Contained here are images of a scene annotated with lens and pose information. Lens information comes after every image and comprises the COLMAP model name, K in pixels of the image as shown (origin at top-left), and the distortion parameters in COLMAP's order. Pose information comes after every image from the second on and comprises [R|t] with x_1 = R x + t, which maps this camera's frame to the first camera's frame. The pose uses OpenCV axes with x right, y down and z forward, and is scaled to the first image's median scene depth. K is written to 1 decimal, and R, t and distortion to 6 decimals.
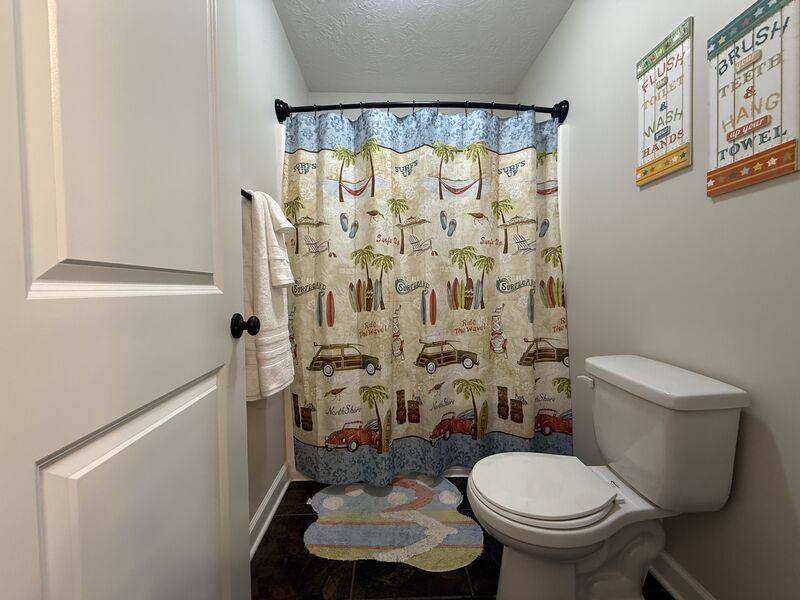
lens RADIAL K [[319.9, 0, 396.9], [0, 319.9, 295.1], [0, 0, 1]] dist [-0.002066, 0.000025]
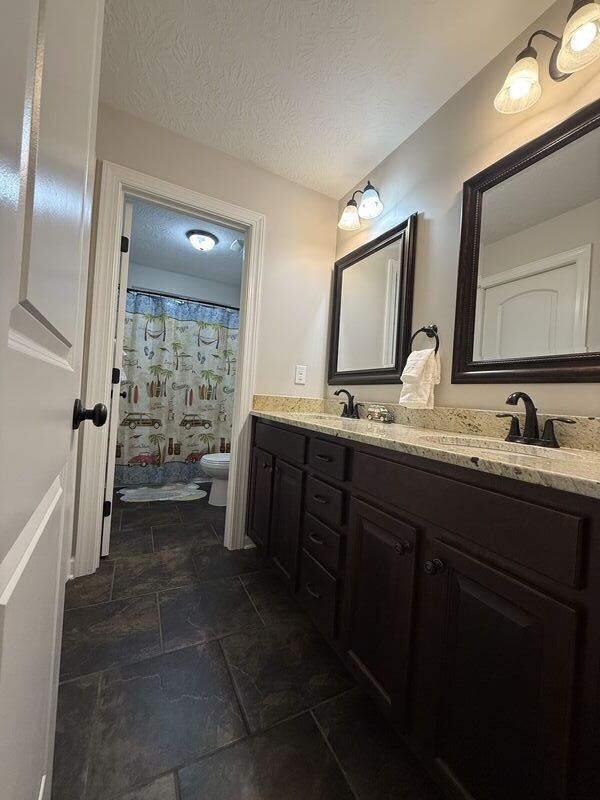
lens RADIAL K [[319.9, 0, 301.2], [0, 319.9, 398.3], [0, 0, 1]] dist [-0.002066, 0.000025]
pose [[0.901029, 0.066975, 0.428557, -0.130847], [-0.059083, 0.997749, -0.031707, 0.066445], [-0.429716, 0.003248, 0.902958, -1.176262]]
